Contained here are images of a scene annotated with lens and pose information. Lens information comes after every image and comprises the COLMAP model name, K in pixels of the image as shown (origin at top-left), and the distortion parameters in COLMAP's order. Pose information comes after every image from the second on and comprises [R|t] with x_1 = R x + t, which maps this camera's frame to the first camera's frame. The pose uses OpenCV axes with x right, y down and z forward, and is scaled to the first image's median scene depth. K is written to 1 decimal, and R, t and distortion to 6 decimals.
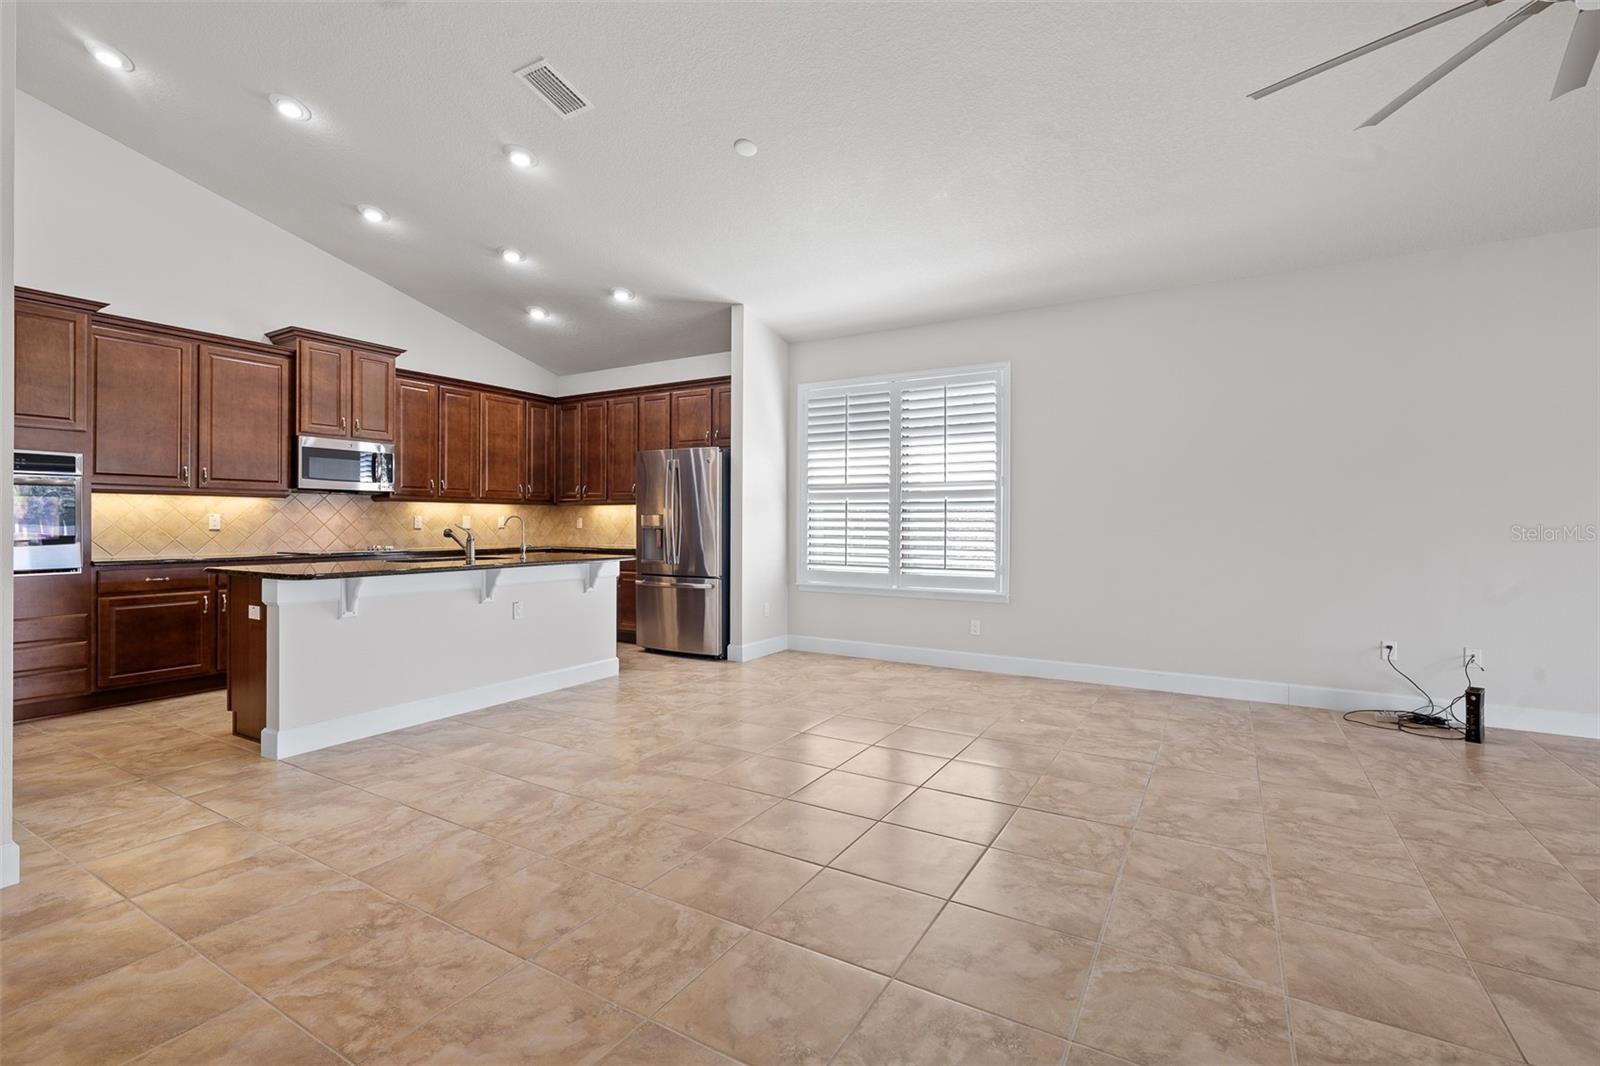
lens RADIAL K [[720.6, 0, 800.8], [0, 720.6, 522.1], [0, 0, 1]] dist [-0.005451, 0.001024]
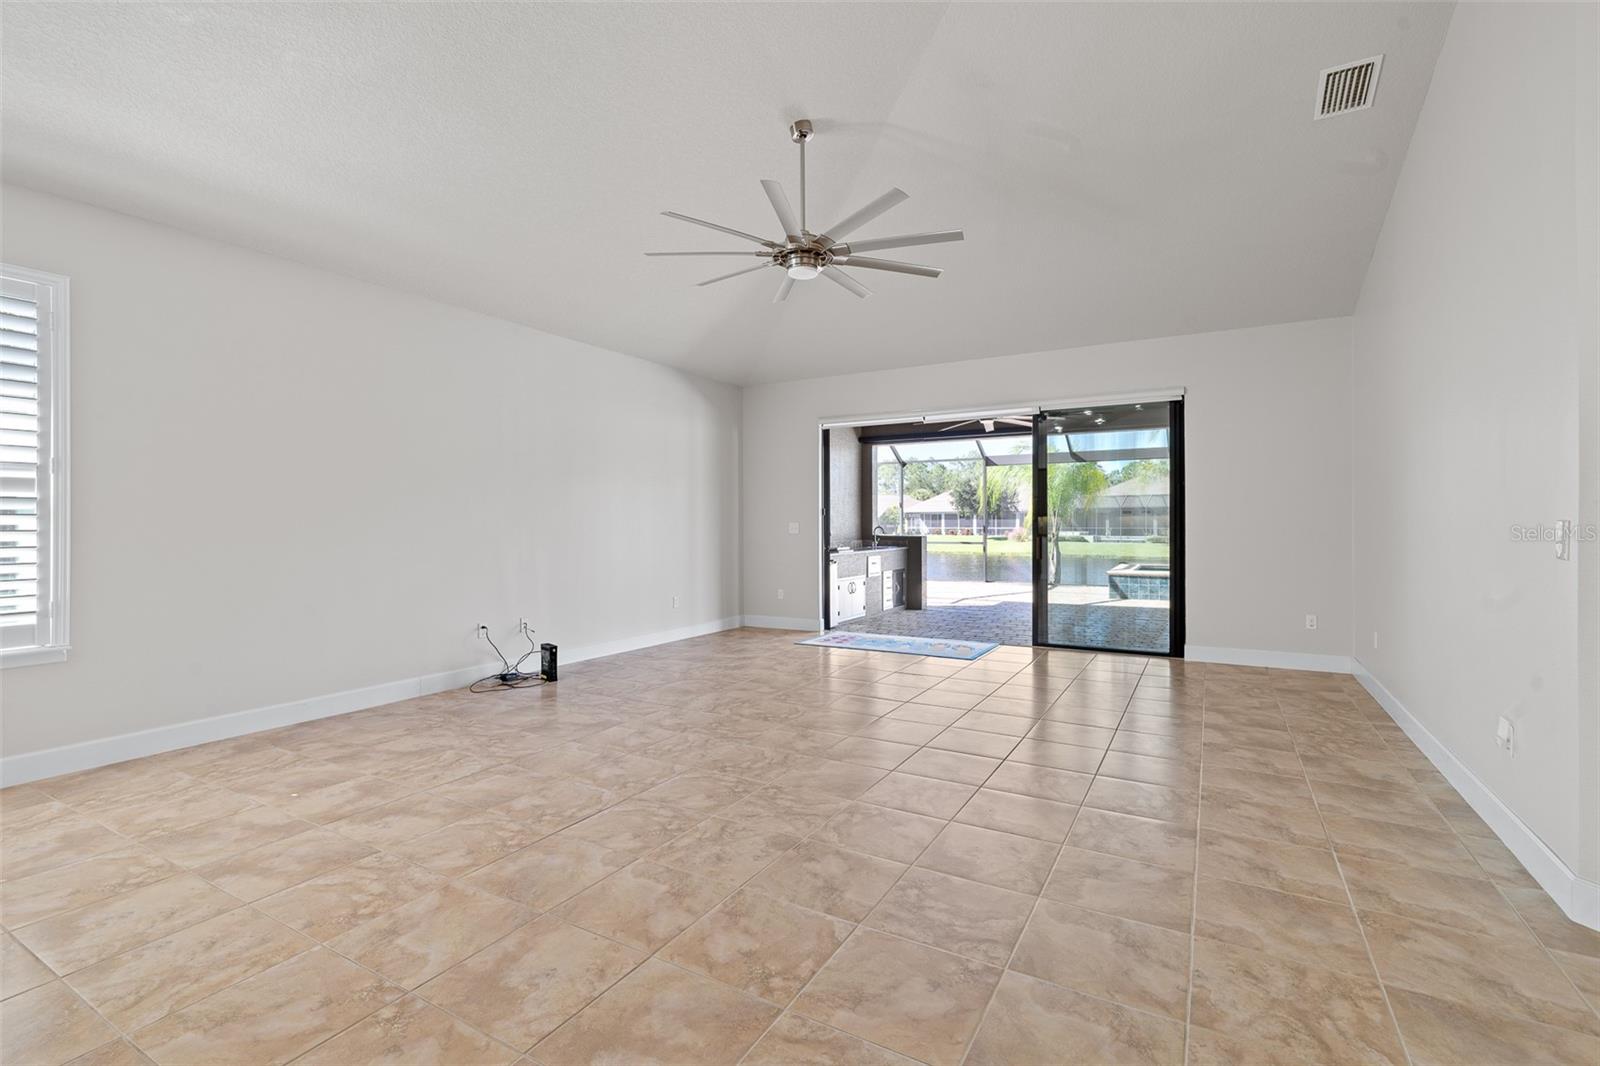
lens RADIAL K [[723.4, 0, 797.1], [0, 723.4, 524.8], [0, 0, 1]] dist [-0.004567, 0.000814]
pose [[-0.011580, -0.006099, 0.999914, -0.351001], [0.003384, 0.999975, 0.006139, -0.007832], [-0.999927, 0.003454, -0.011560, 0.374597]]
